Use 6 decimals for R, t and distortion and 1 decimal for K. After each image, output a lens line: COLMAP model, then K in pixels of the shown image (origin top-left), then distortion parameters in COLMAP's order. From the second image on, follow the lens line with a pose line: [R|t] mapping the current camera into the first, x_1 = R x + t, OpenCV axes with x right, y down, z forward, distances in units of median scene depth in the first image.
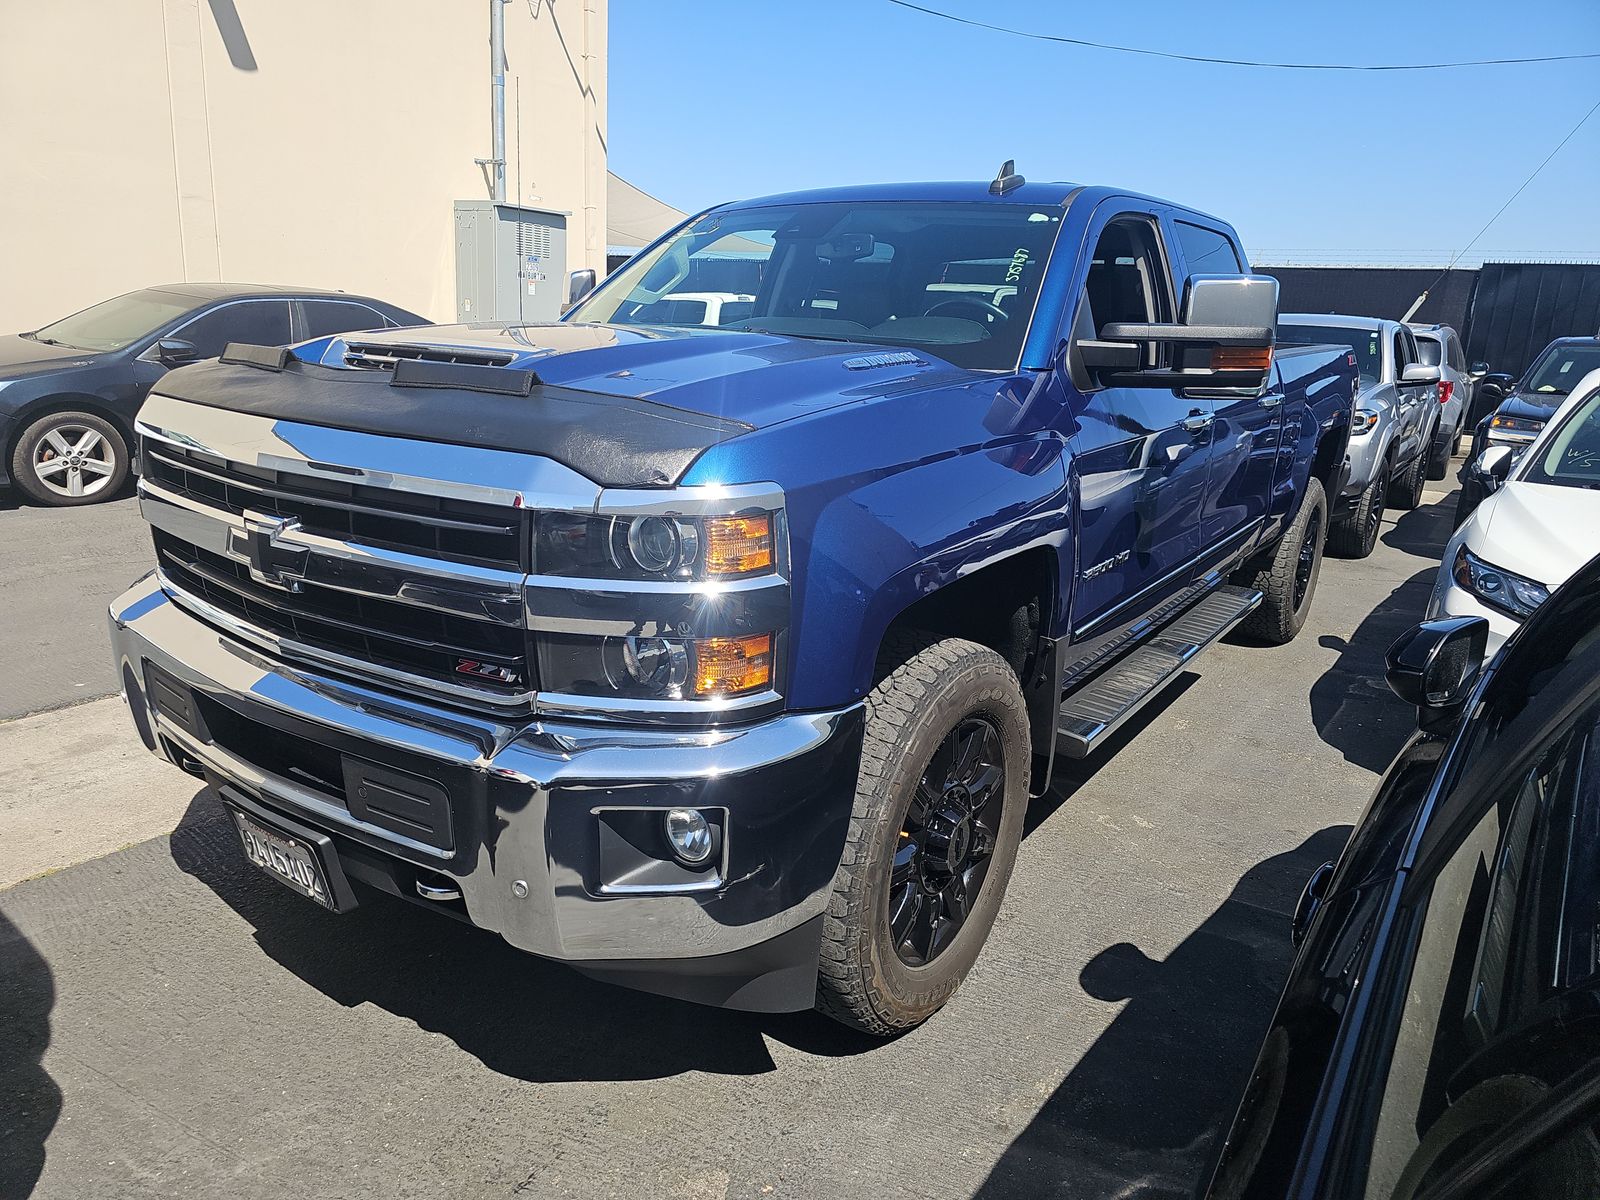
lens RADIAL K [[1092.7, 0, 786.1], [0, 1092.7, 603.2], [0, 0, 1]] dist [0.043884, -0.047860]
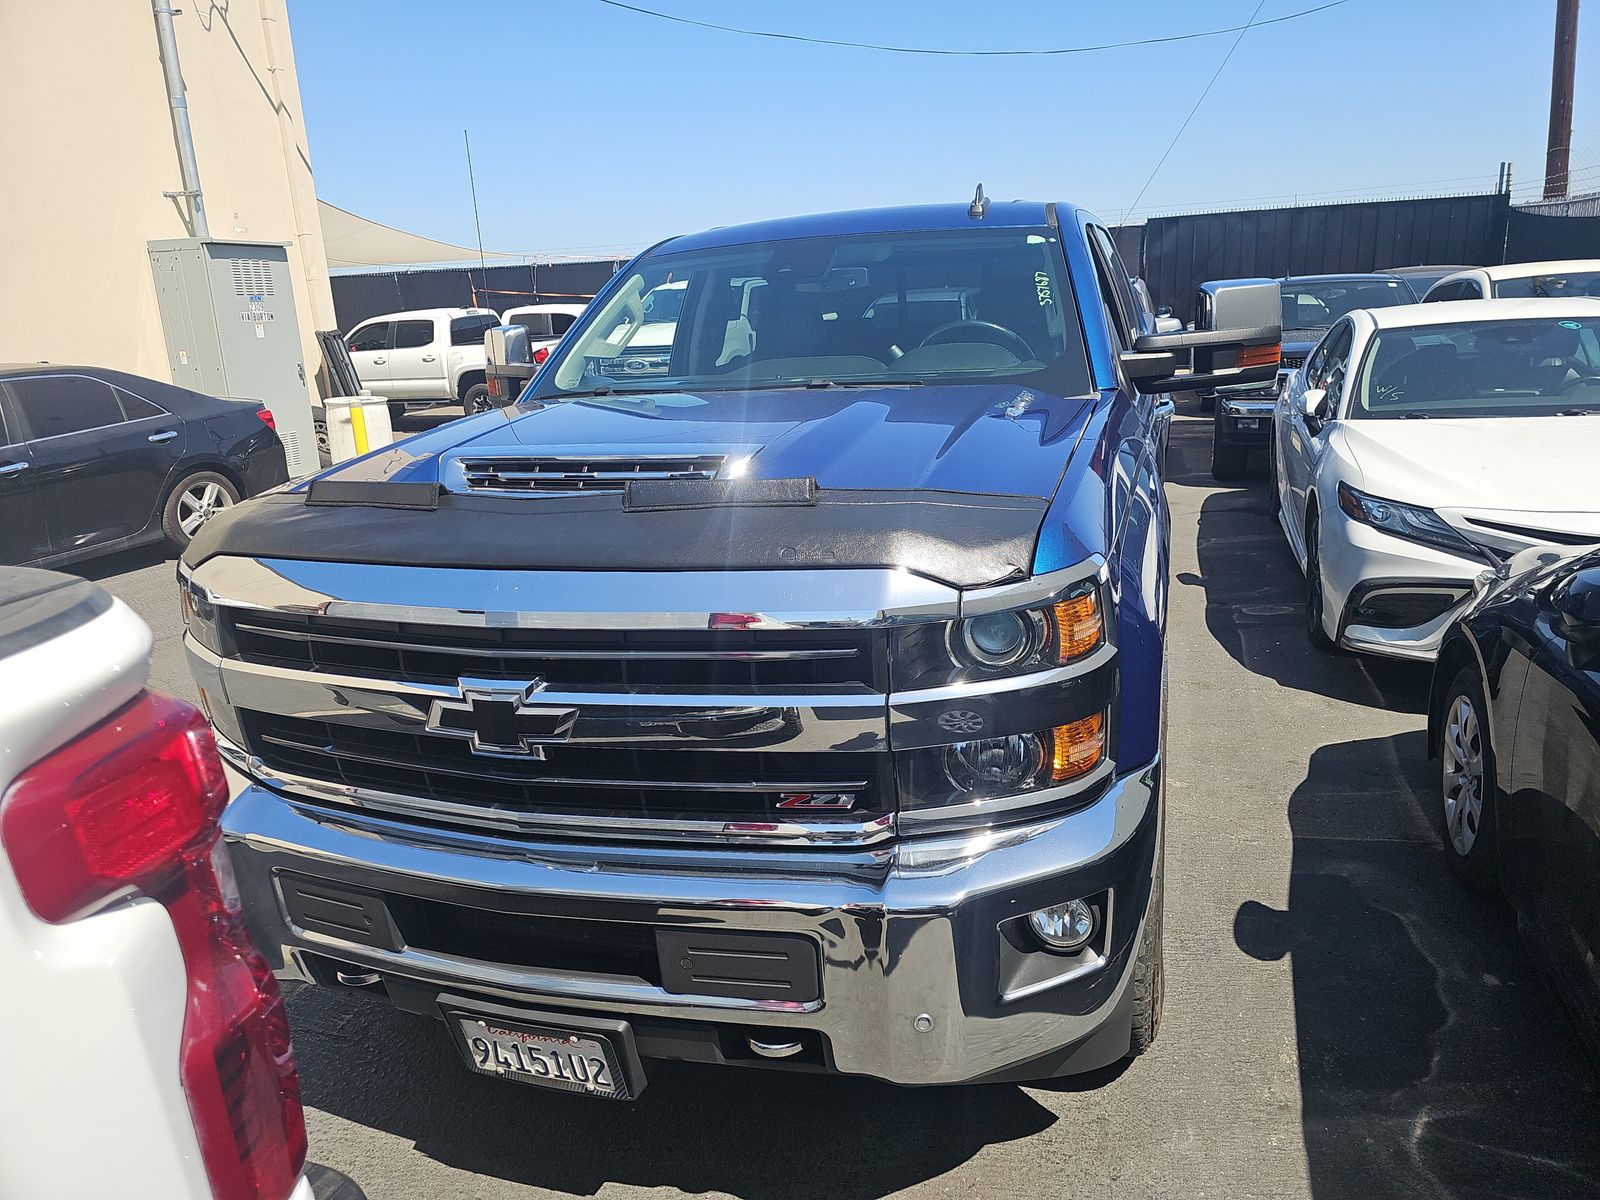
lens RADIAL K [[1092.7, 0, 814.4], [0, 1092.7, 593.0], [0, 0, 1]] dist [0.043884, -0.047860]
pose [[0.944488, -0.174525, 0.278358, -0.406866], [0.173117, 0.984449, 0.029833, -0.113745], [-0.279236, 0.020012, 0.960014, 0.085903]]
